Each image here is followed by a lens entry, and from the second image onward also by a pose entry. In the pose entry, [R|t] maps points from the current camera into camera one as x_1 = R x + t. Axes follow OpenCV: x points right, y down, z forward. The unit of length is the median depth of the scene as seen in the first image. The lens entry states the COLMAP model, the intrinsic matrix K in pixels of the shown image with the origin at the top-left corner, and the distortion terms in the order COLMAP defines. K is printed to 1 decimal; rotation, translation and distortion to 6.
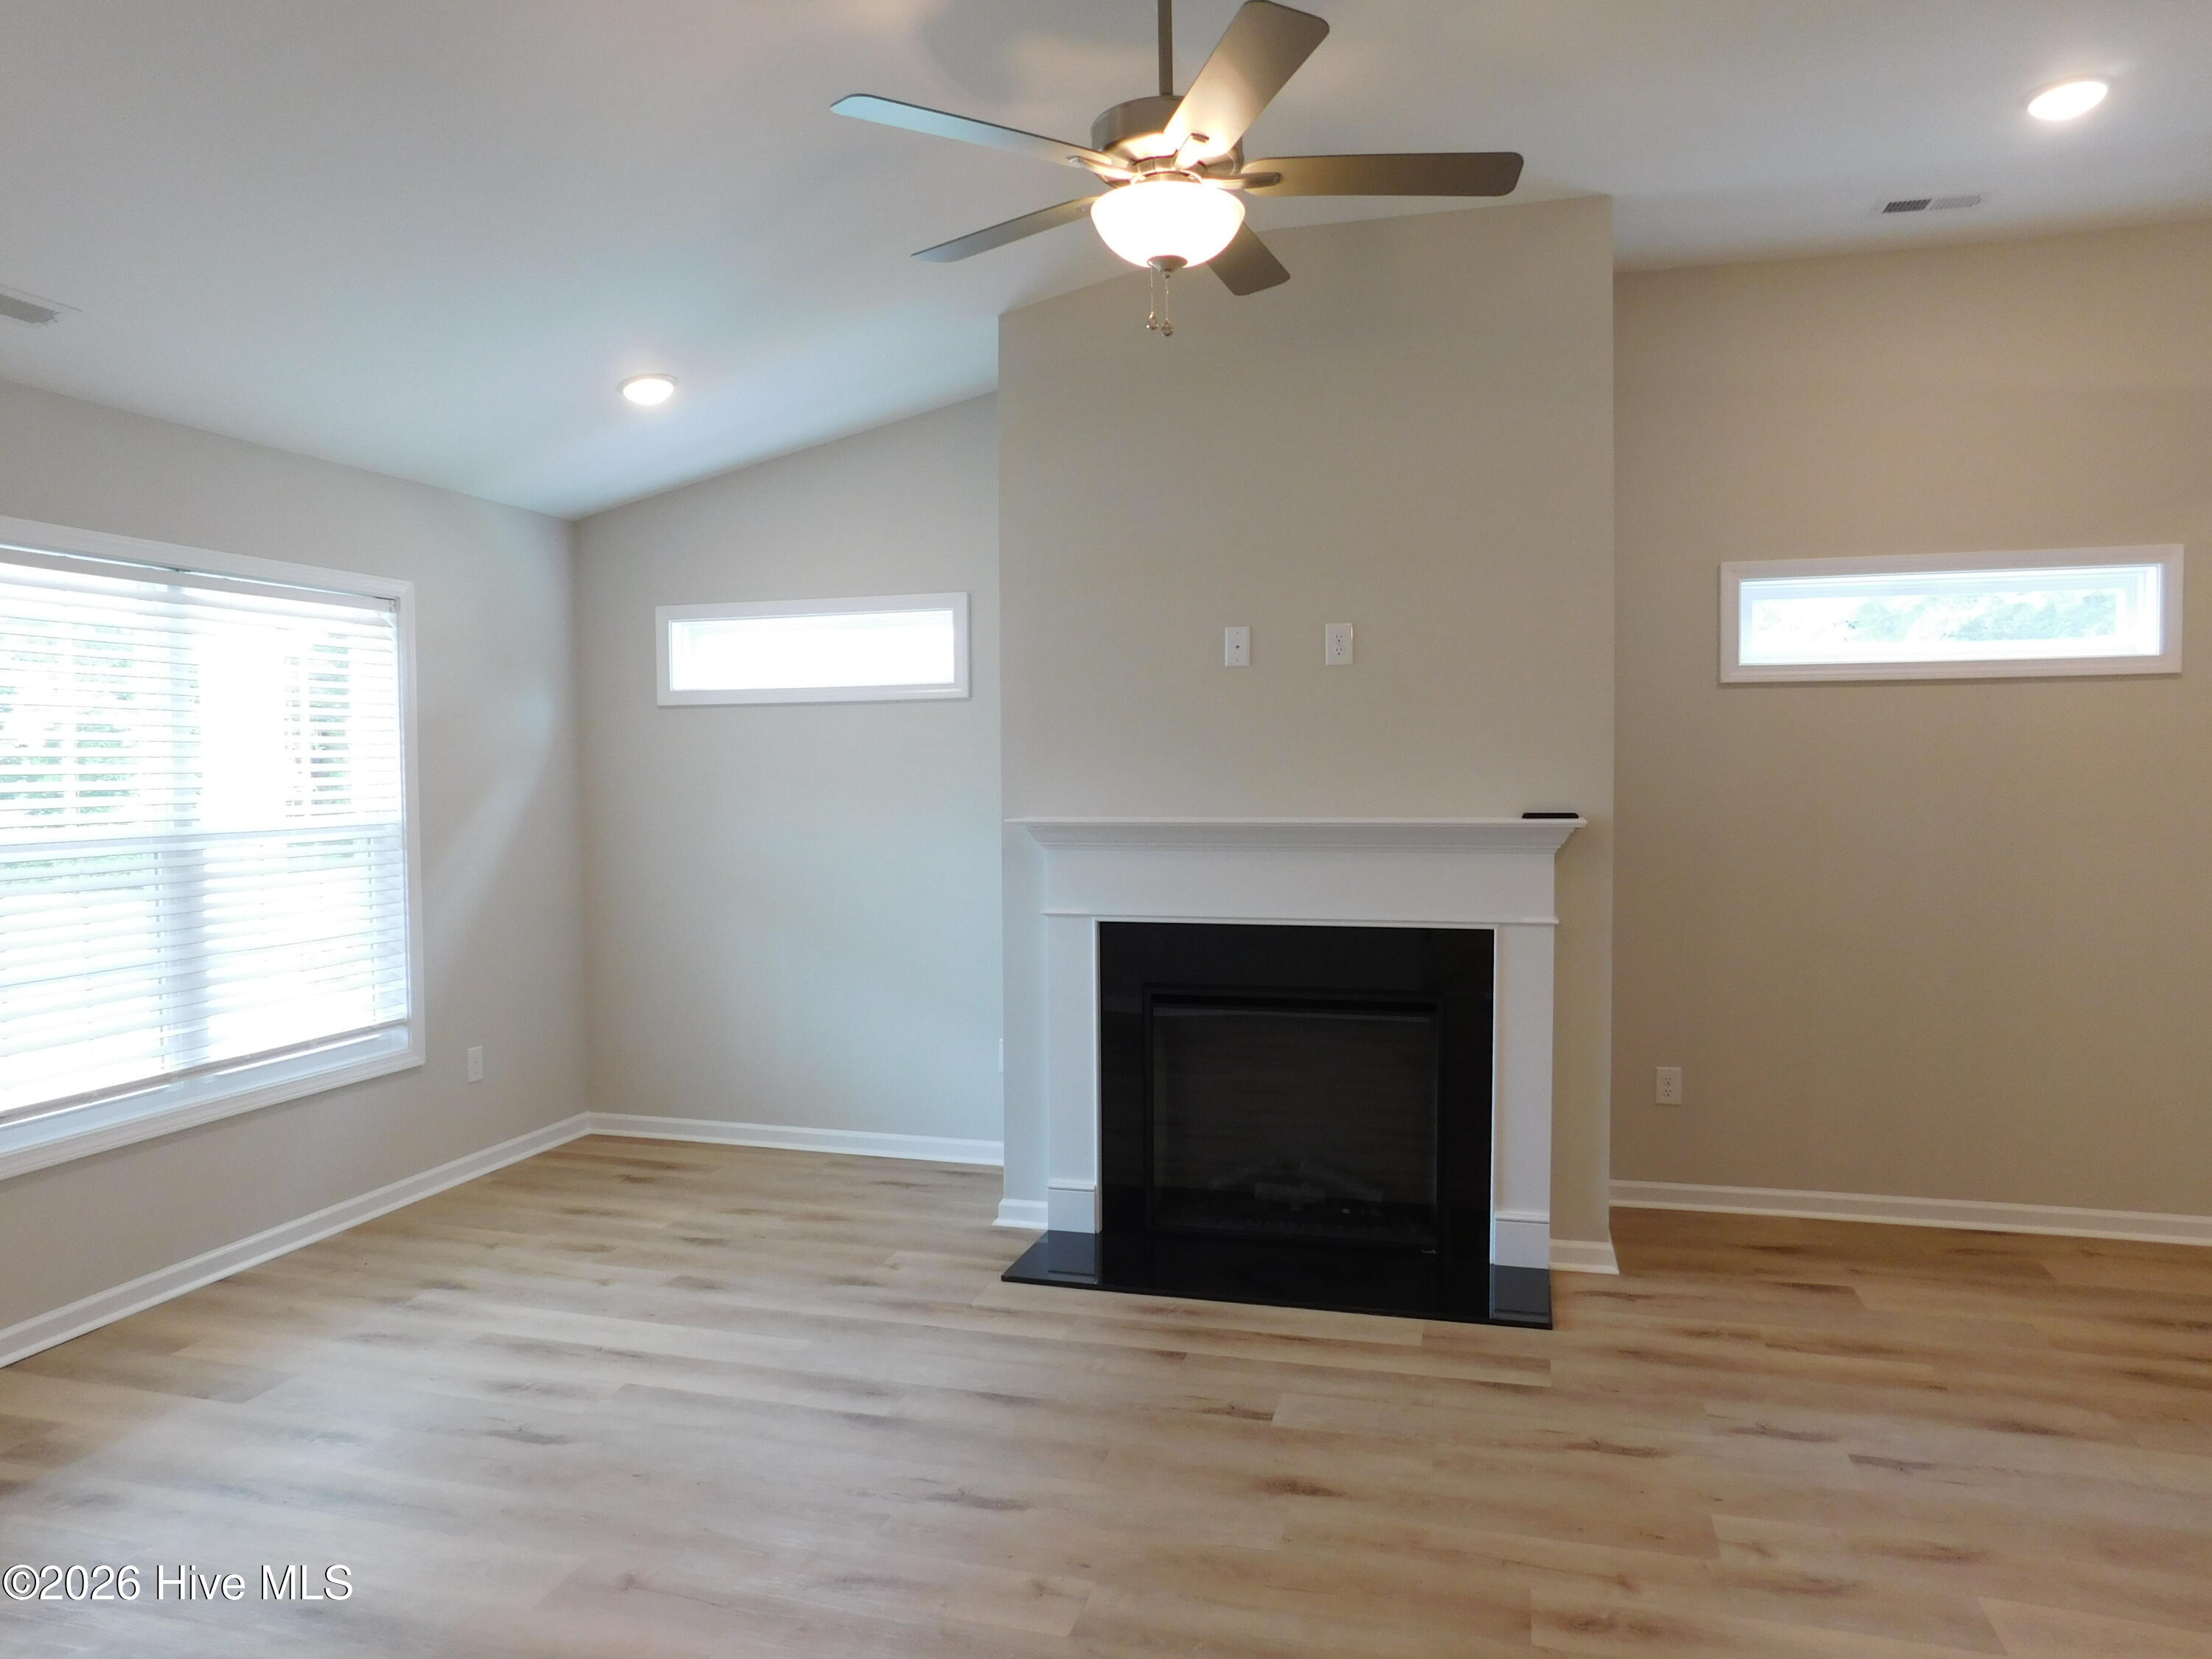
lens RADIAL K [[1466.4, 0, 1101.0], [0, 1466.4, 826.2], [0, 0, 1]] dist [-0.067364, 0.059311]
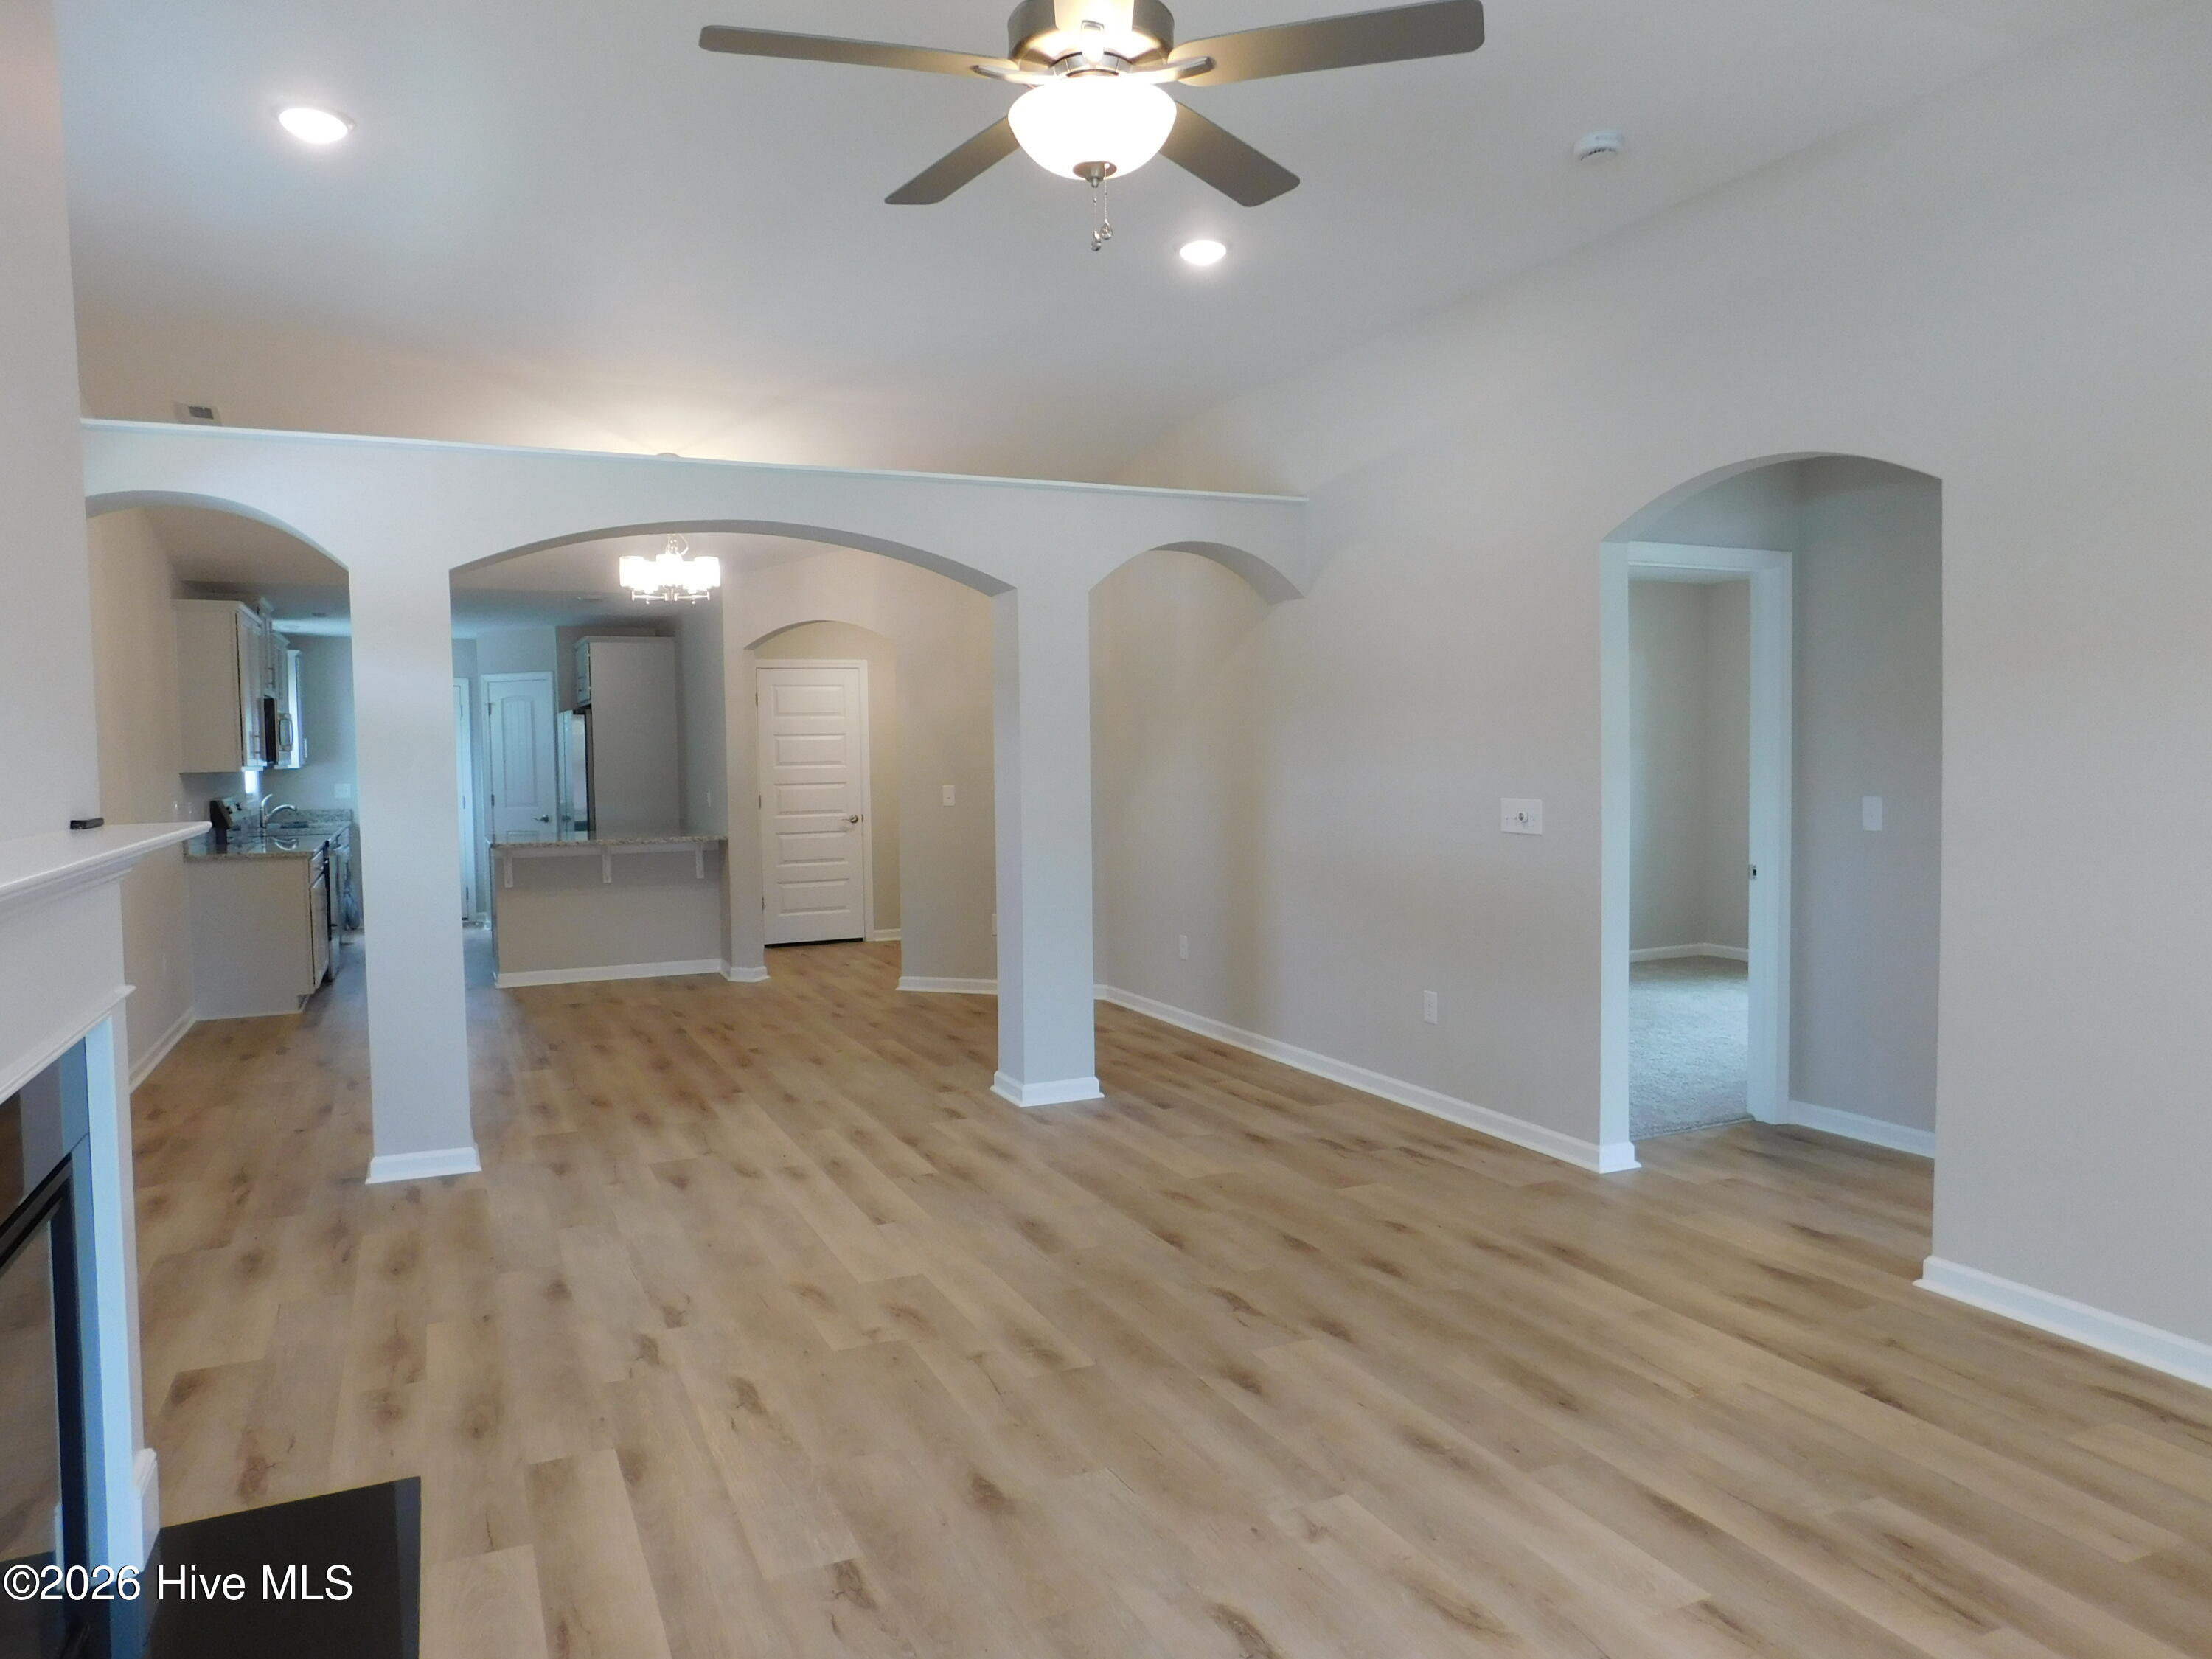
lens RADIAL K [[1466.4, 0, 1101.0], [0, 1466.4, 826.2], [0, 0, 1]] dist [-0.067364, 0.059311]
pose [[-0.652948, -0.021303, 0.757103, -0.468028], [0.048875, 0.996336, 0.070186, -0.028203], [-0.755824, 0.082831, -0.649514, 1.158670]]
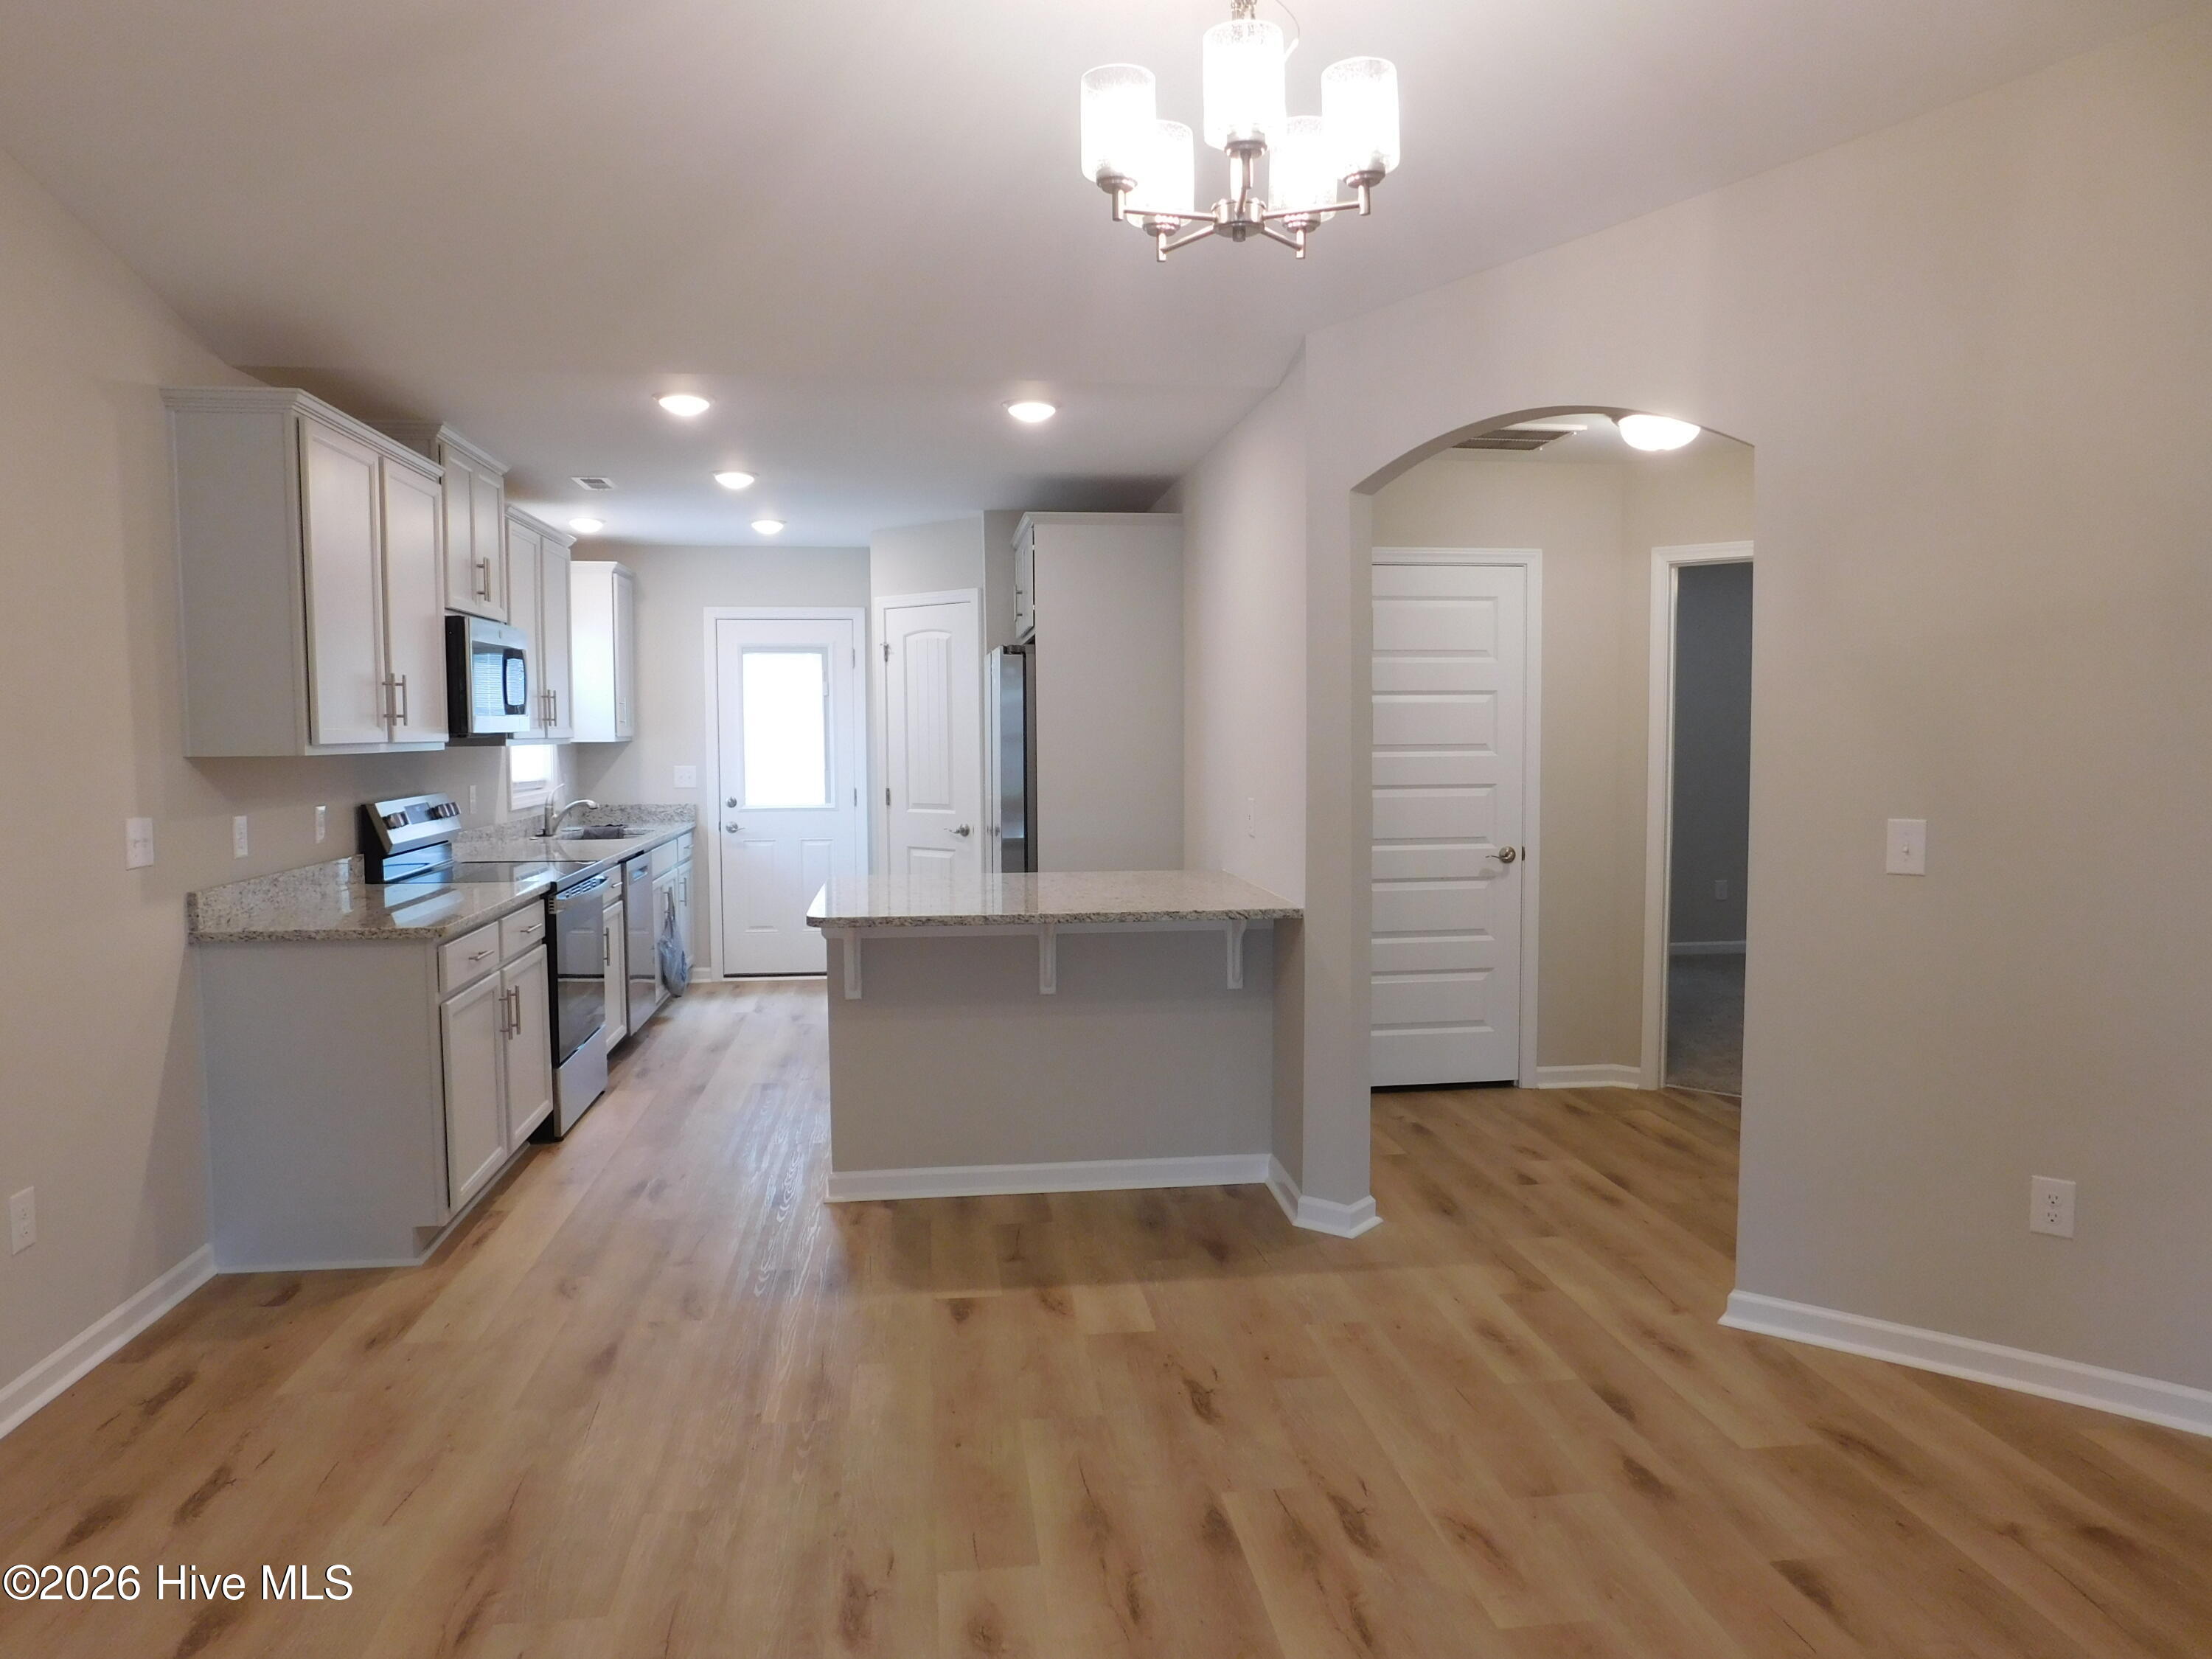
lens RADIAL K [[1476.8, 0, 1112.6], [0, 1476.8, 826.8], [0, 0, 1]] dist [-0.002052, 0.000056]
pose [[-0.397445, -0.050533, 0.916234, 0.780682], [0.043723, 0.996306, 0.073916, -0.023115], [-0.916584, 0.069438, -0.393767, 0.631741]]
